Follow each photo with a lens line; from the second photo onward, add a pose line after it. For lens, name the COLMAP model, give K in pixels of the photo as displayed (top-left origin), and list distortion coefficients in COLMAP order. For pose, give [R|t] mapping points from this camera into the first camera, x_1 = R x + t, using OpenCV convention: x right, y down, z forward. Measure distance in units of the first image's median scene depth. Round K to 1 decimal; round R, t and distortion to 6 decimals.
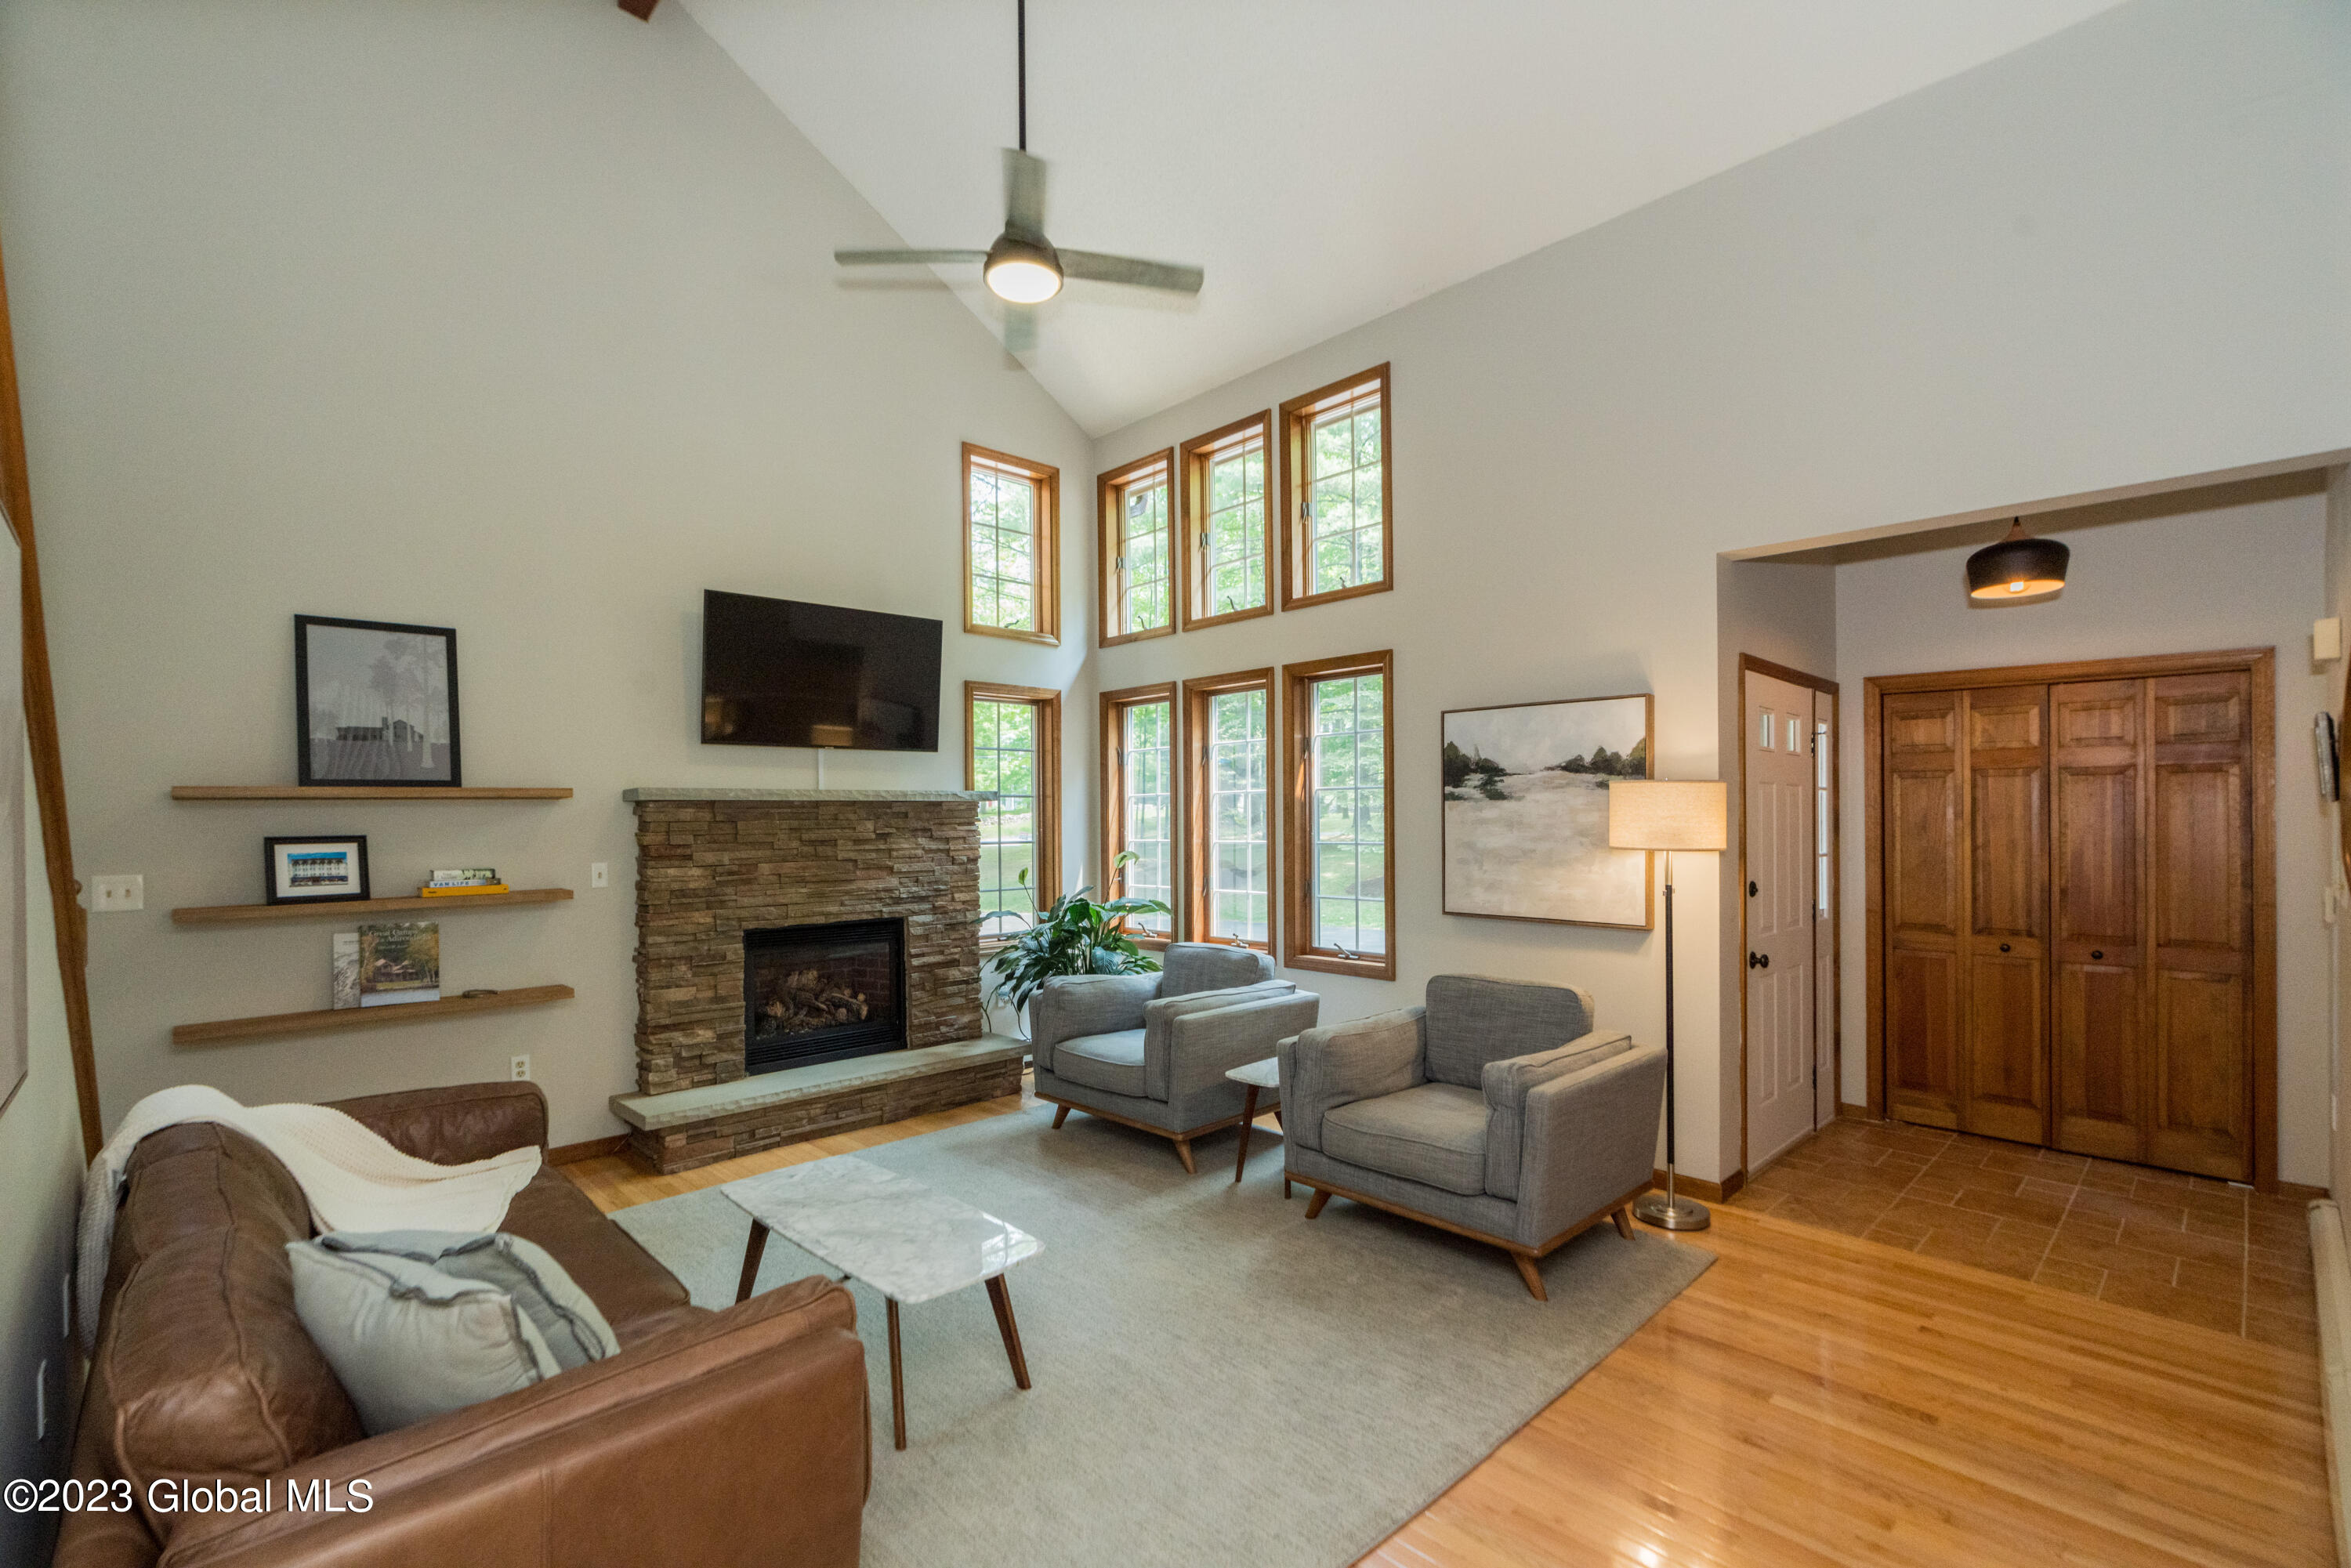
lens RADIAL K [[1055.5, 0, 1161.9], [0, 1055.5, 803.1], [0, 0, 1]] dist [0.000261, 0.000158]
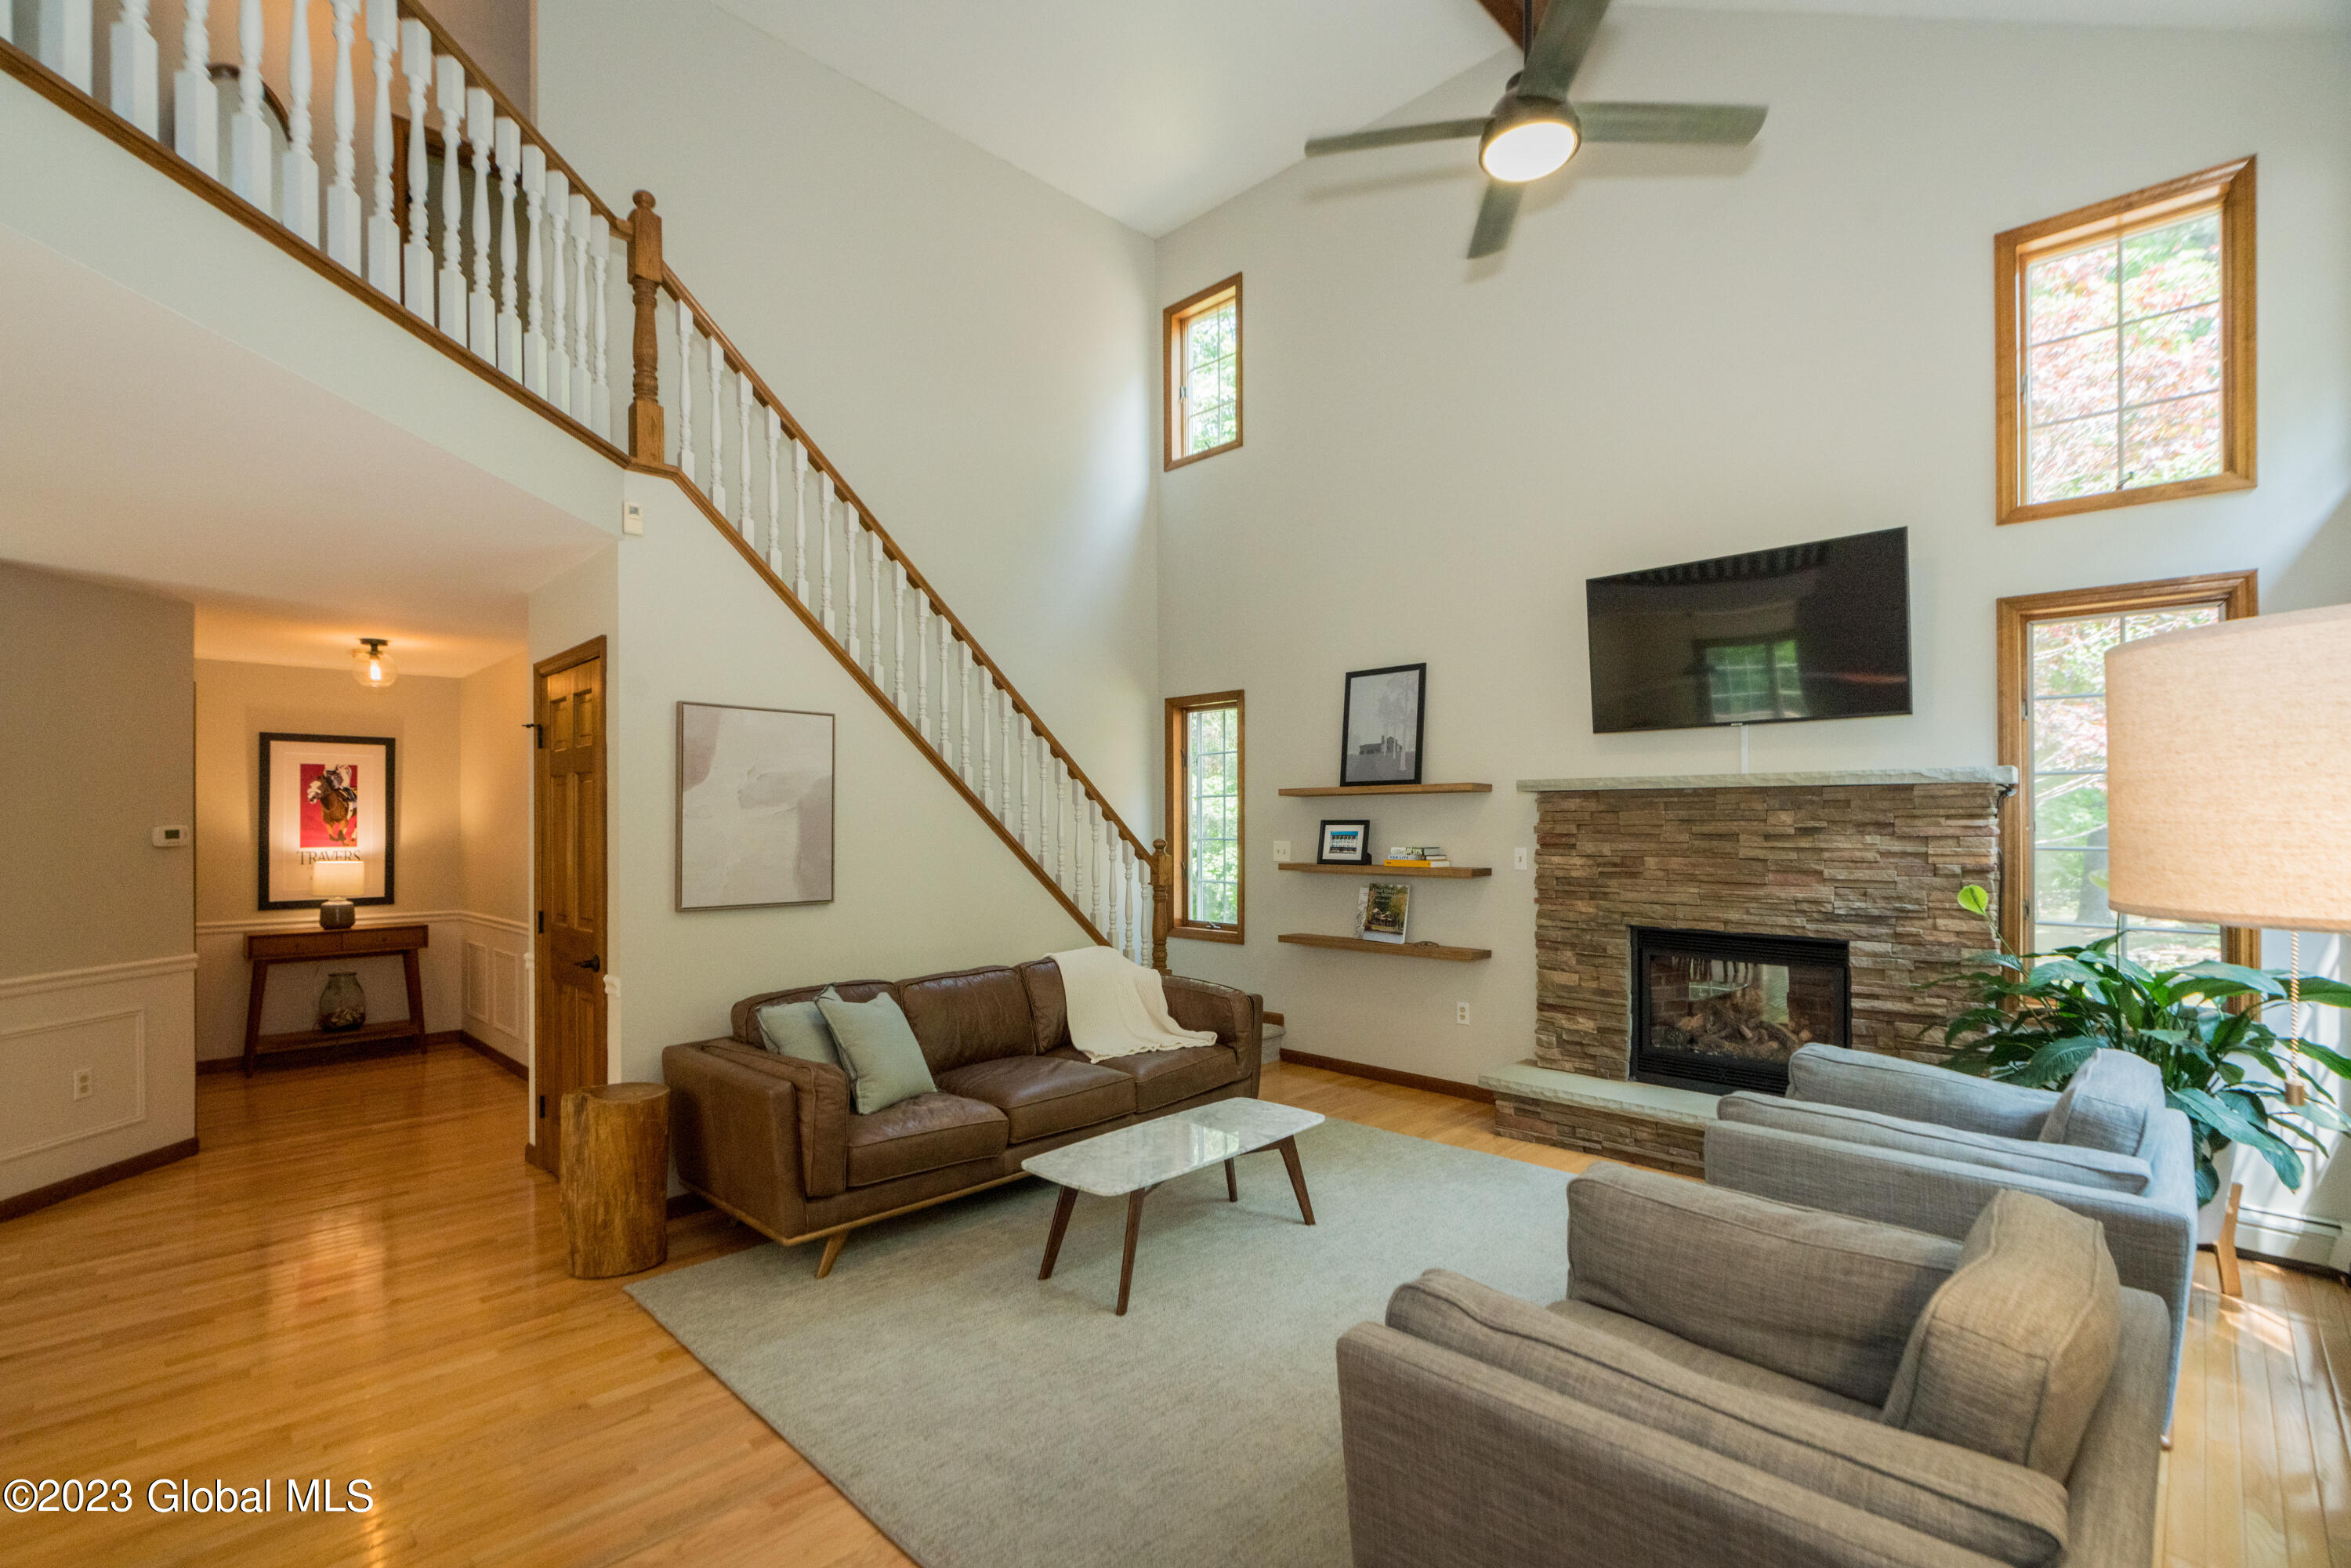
lens RADIAL K [[1055.5, 0, 1165.1], [0, 1055.5, 808.6], [0, 0, 1]] dist [0.000261, 0.000158]
pose [[0.041338, -0.001655, -0.999144, 0.544466], [0.012201, 0.999925, -0.001152, 0.011091], [0.999071, -0.012143, 0.041355, 0.553557]]
